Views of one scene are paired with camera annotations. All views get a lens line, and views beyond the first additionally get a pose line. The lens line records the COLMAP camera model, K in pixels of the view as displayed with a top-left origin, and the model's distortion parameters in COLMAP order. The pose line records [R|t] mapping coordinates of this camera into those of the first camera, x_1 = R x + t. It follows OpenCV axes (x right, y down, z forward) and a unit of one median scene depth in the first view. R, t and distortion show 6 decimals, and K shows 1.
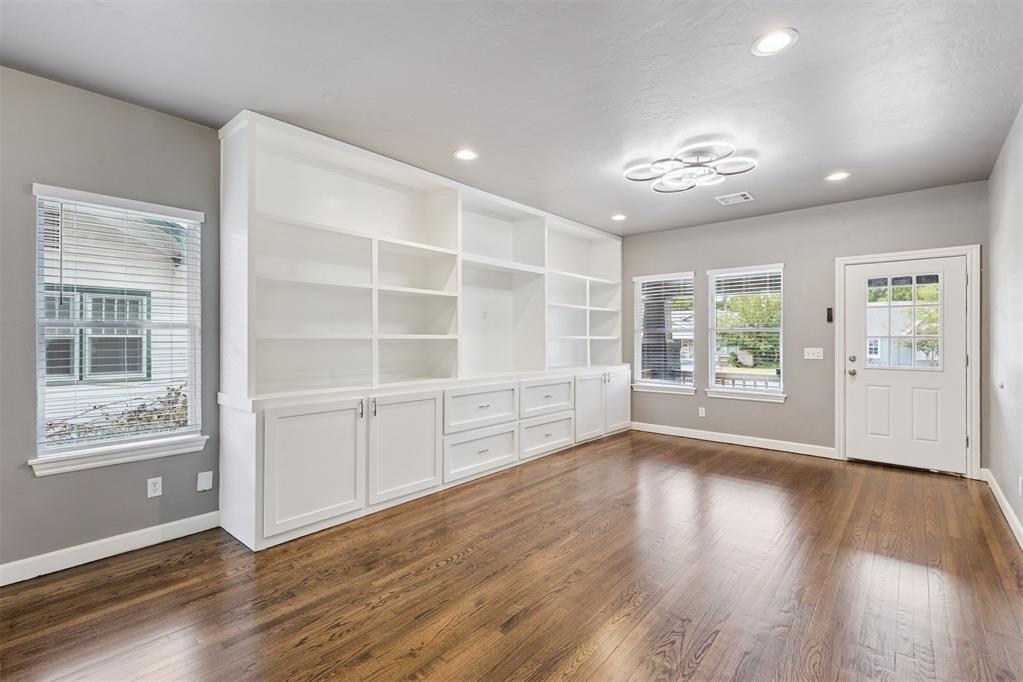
lens RADIAL K [[460.3, 0, 513.1], [0, 460.3, 338.1], [0, 0, 1]] dist [0.003962, -0.000853]
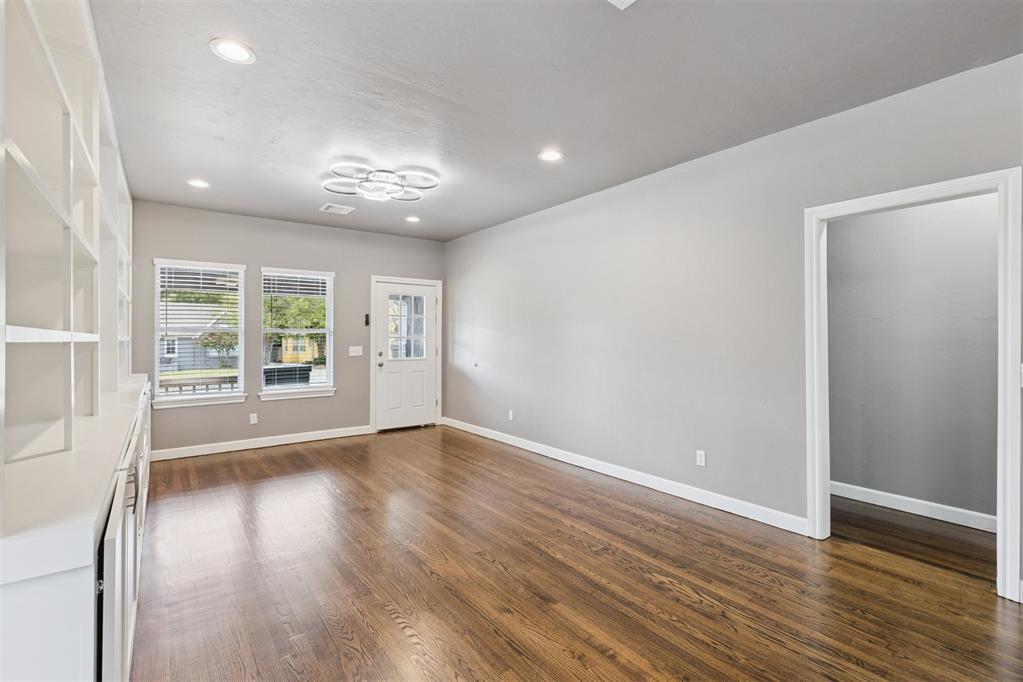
lens RADIAL K [[460.3, 0, 513.1], [0, 460.3, 338.1], [0, 0, 1]] dist [0.003962, -0.000853]
pose [[0.207023, -0.001702, 0.978335, -0.513691], [0.001791, 0.999997, 0.001361, -0.002009], [-0.978334, 0.001470, 0.207025, 0.393455]]
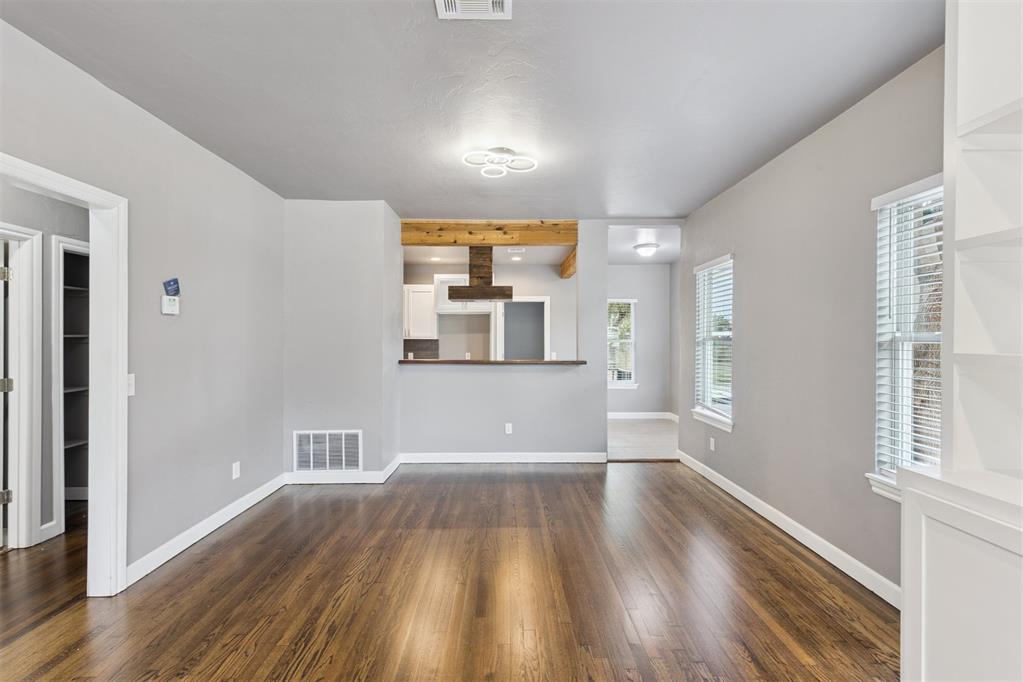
lens RADIAL K [[460.3, 0, 513.1], [0, 460.3, 338.1], [0, 0, 1]] dist [0.003962, -0.000853]
pose [[-0.743302, -0.000262, -0.668956, 0.128033], [-0.003486, 0.999988, 0.003481, -0.020610], [0.668947, 0.004919, -0.743294, 0.695990]]
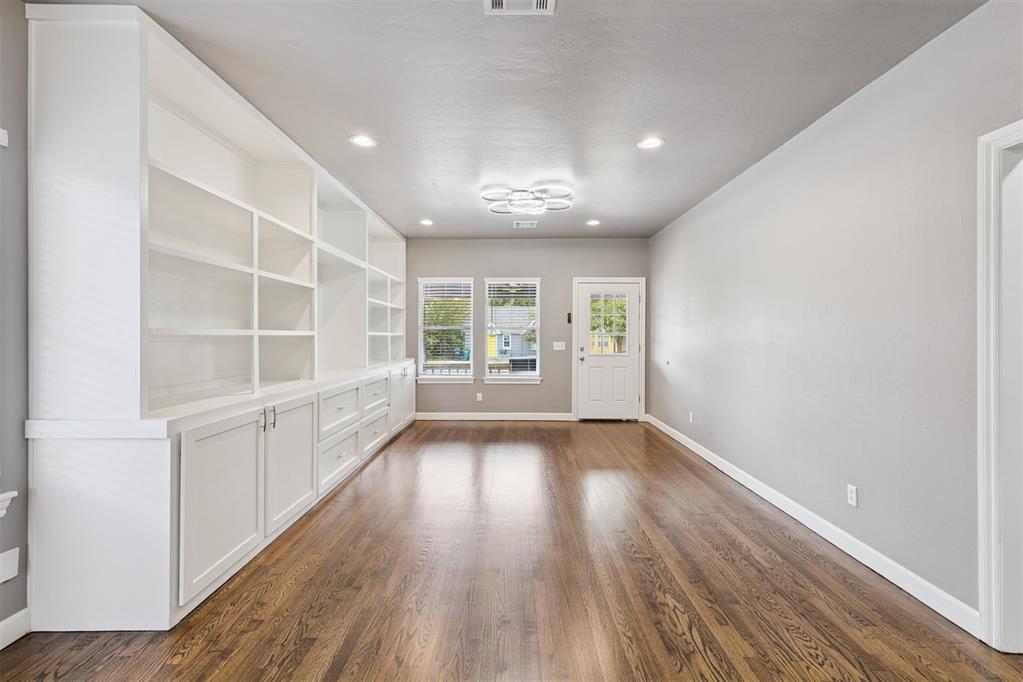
lens RADIAL K [[460.3, 0, 513.1], [0, 460.3, 338.1], [0, 0, 1]] dist [0.003962, -0.000853]
pose [[0.759379, -0.004273, 0.650635, -0.387018], [-0.001492, 0.999964, 0.008308, -0.001247], [-0.650647, -0.007279, 0.759346, 0.062916]]
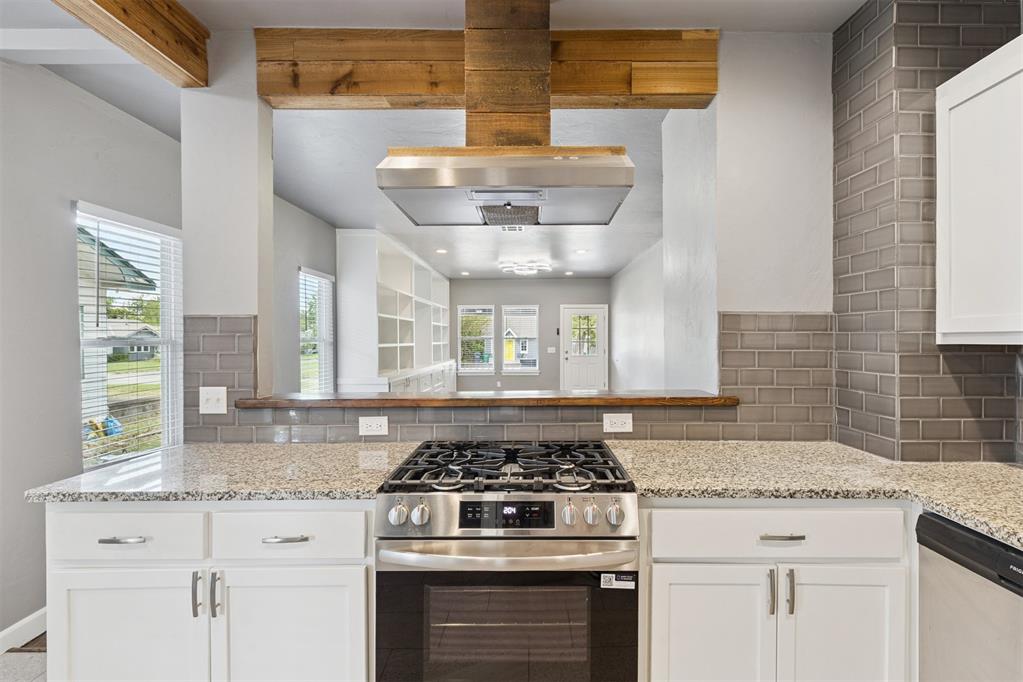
lens RADIAL K [[461.3, 0, 532.9], [0, 461.3, 340.6], [0, 0, 1]] dist [0.000533, -0.000294]
pose [[0.758064, -0.006627, 0.652147, -0.864259], [0.004231, 0.999977, 0.005244, -0.023203], [-0.652167, -0.001216, 0.758075, -0.581195]]
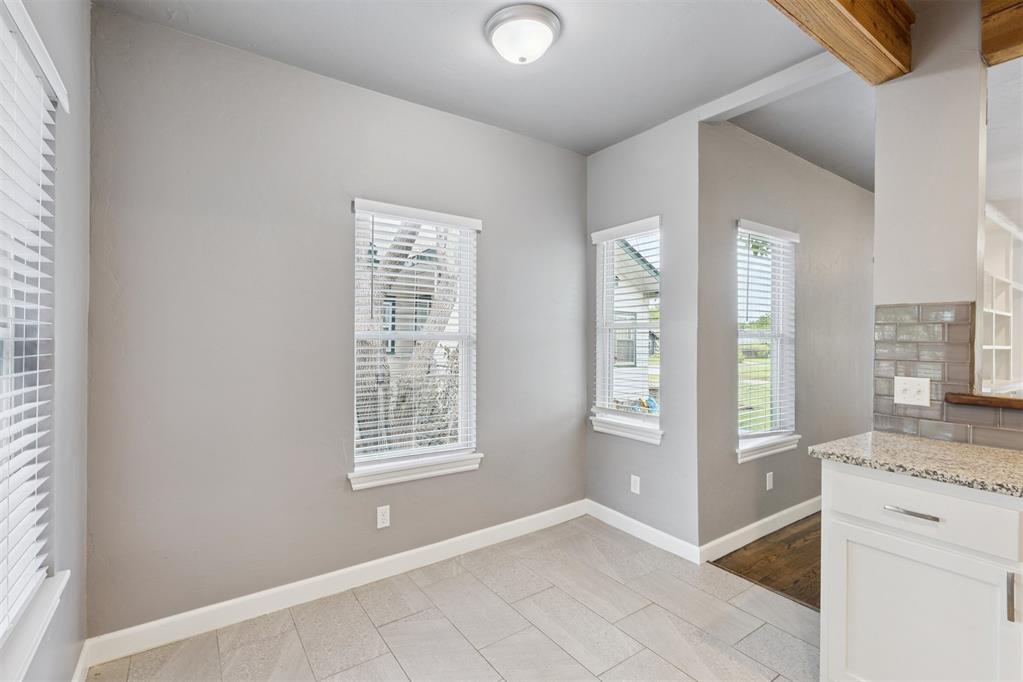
lens RADIAL K [[460.3, 0, 513.1], [0, 460.3, 338.1], [0, 0, 1]] dist [0.003962, -0.000853]
pose [[0.968209, 0.015335, -0.249674, -1.074720], [-0.015777, 0.999876, 0.000231, -0.008002], [0.249646, 0.003715, 0.968330, -0.555118]]
